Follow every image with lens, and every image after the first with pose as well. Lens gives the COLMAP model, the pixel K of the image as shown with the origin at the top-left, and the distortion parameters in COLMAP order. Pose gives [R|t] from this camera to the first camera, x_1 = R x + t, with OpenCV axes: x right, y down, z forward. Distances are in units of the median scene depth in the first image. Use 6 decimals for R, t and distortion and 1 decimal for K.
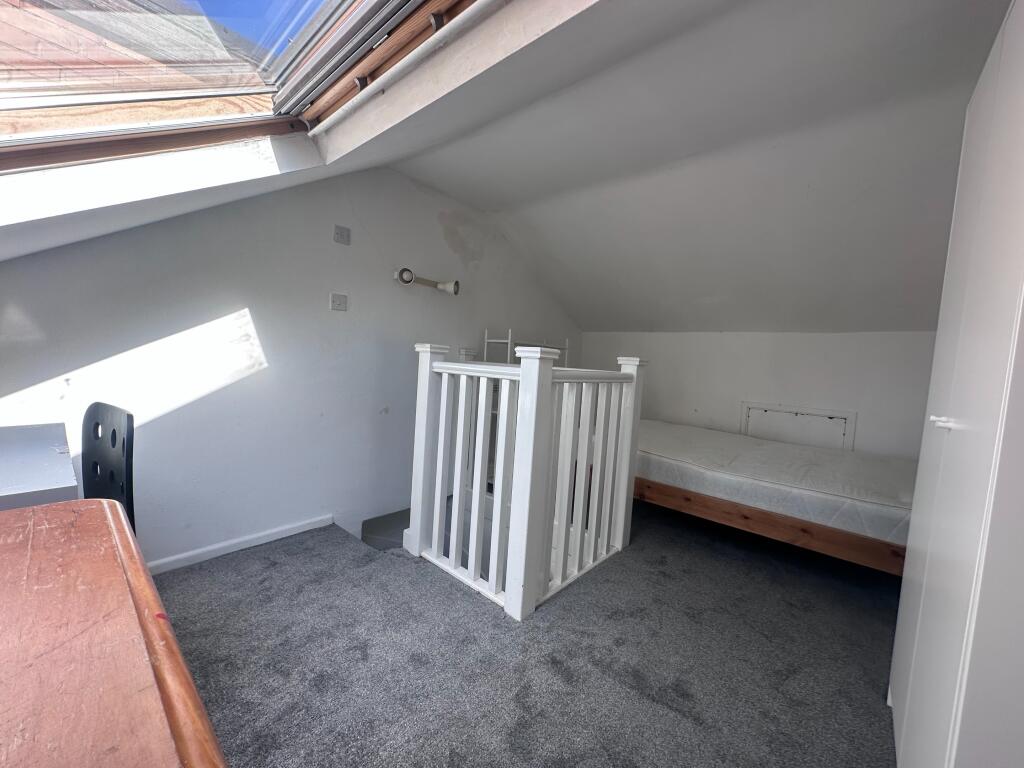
lens RADIAL K [[407.2, 0, 510.2], [0, 407.2, 384.9], [0, 0, 1]] dist [-0.001441, 0.000389]
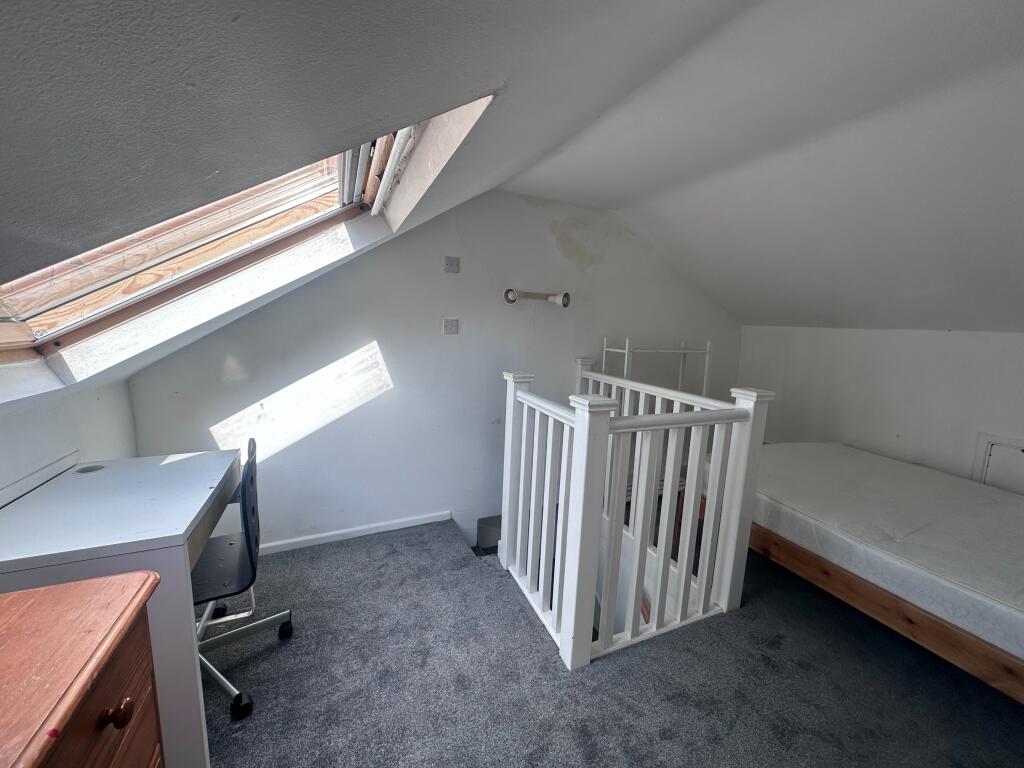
lens RADIAL K [[407.2, 0, 510.2], [0, 407.2, 384.9], [0, 0, 1]] dist [-0.001441, 0.000389]
pose [[0.906445, 0.035063, -0.420866, 0.224629], [-0.004812, 0.997340, 0.072726, -0.145655], [0.422297, -0.063897, 0.904203, 0.068978]]
